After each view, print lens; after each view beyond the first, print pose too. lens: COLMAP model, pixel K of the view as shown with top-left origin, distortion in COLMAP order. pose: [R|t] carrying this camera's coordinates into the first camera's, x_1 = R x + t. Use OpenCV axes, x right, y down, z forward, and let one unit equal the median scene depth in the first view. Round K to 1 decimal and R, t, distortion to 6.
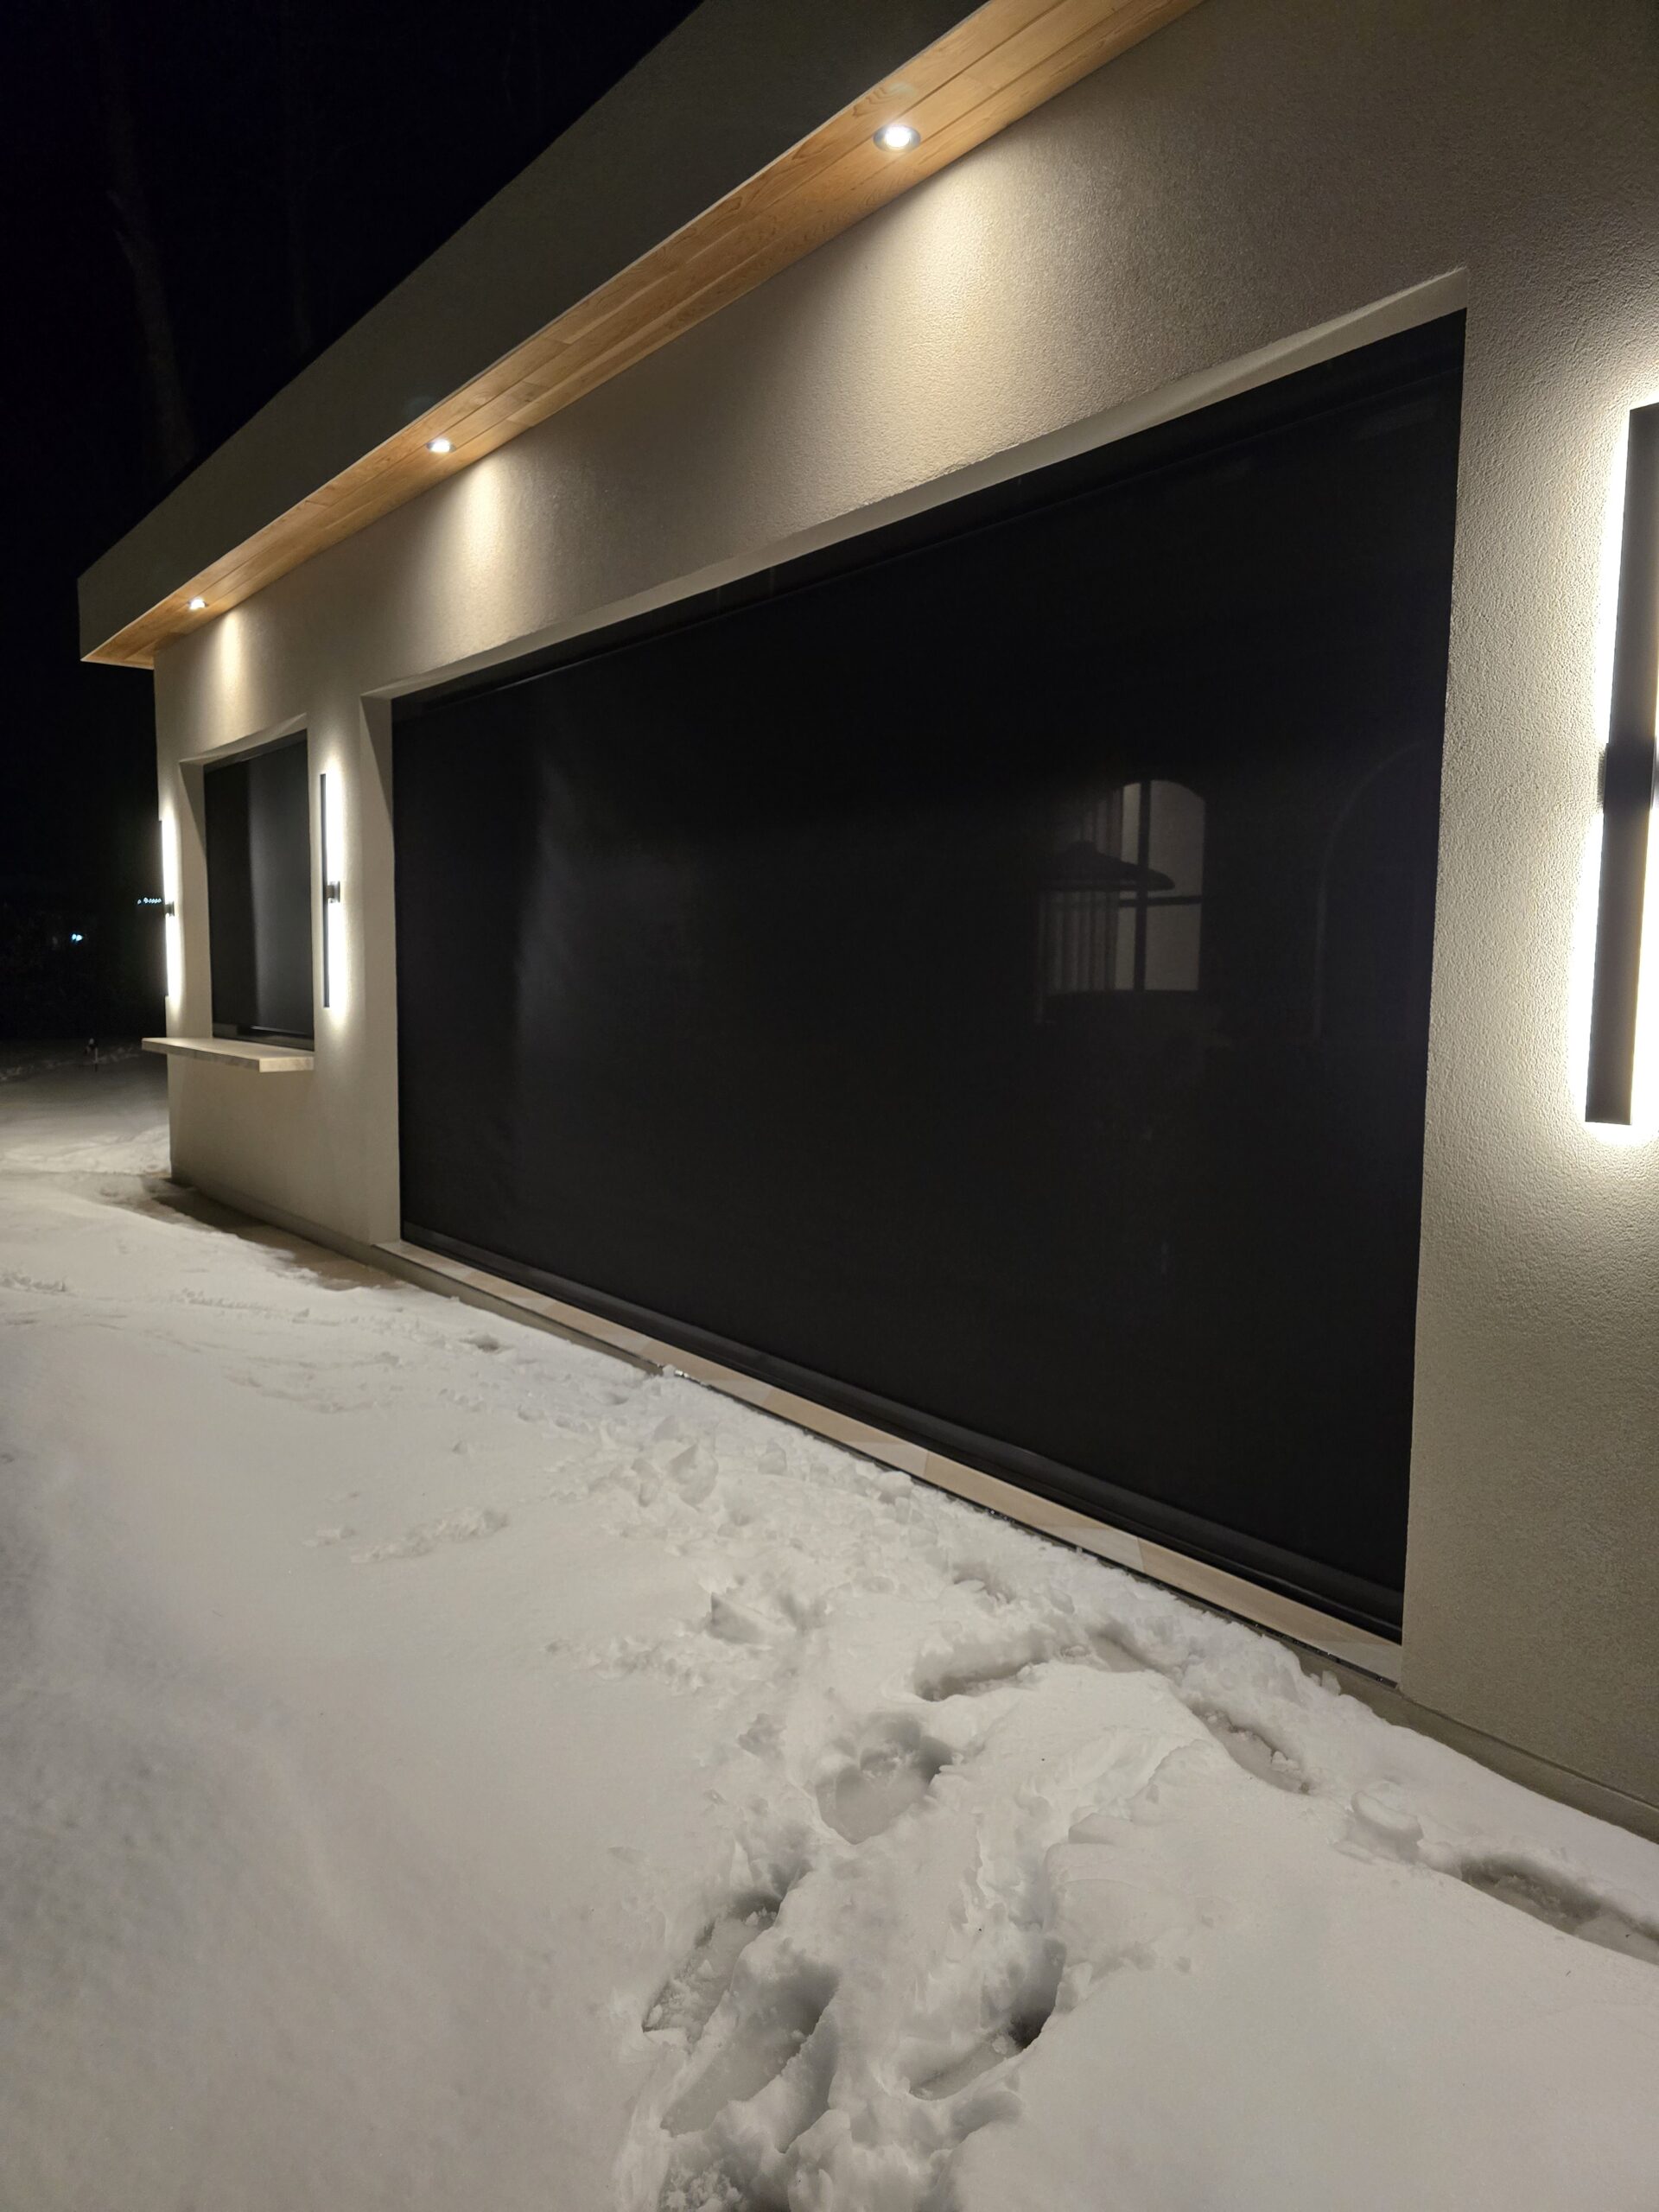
lens RADIAL K [[1585.7, 0, 829.5], [0, 1585.7, 1106.0], [0, 0, 1]] dist [0.052253, -0.112828]
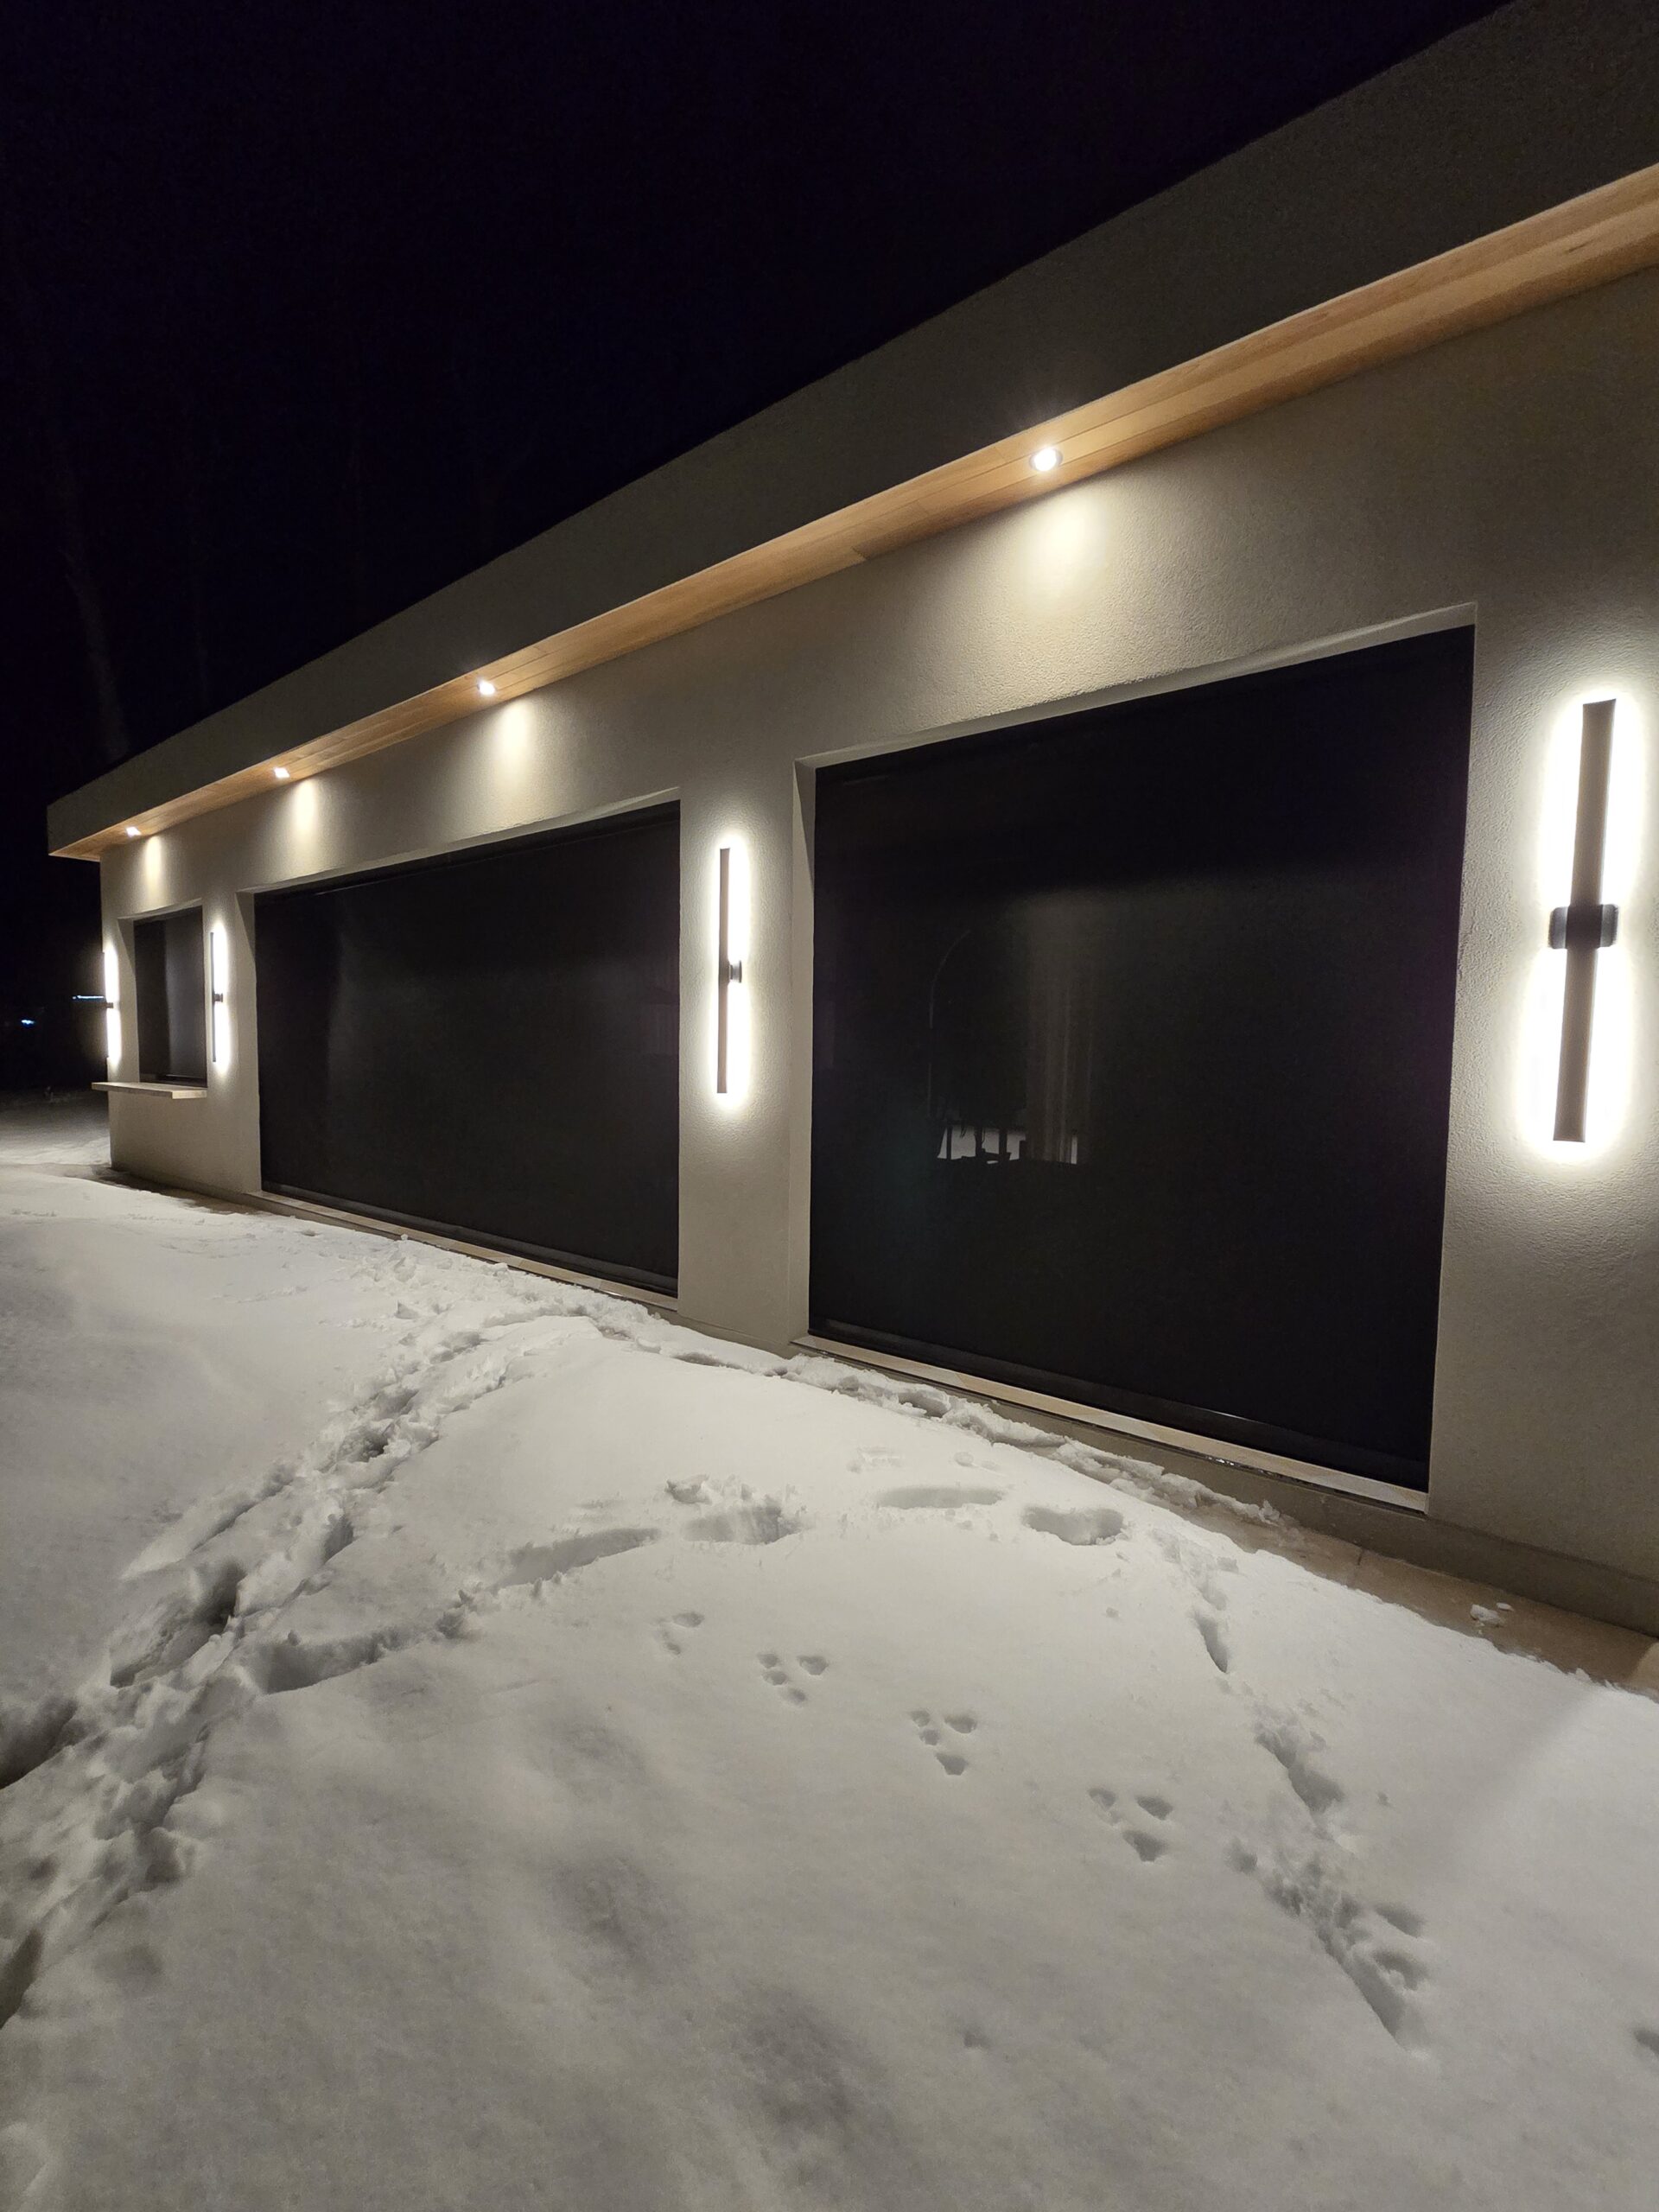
lens RADIAL K [[898.5, 0, 829.5], [0, 898.5, 1106.0], [0, 0, 1]] dist [-0.031850, 0.000099]
pose [[0.955422, -0.013294, 0.294946, 0.082775], [0.018776, 0.999699, -0.015762, 0.026403], [-0.294647, 0.020597, 0.955384, -0.249579]]
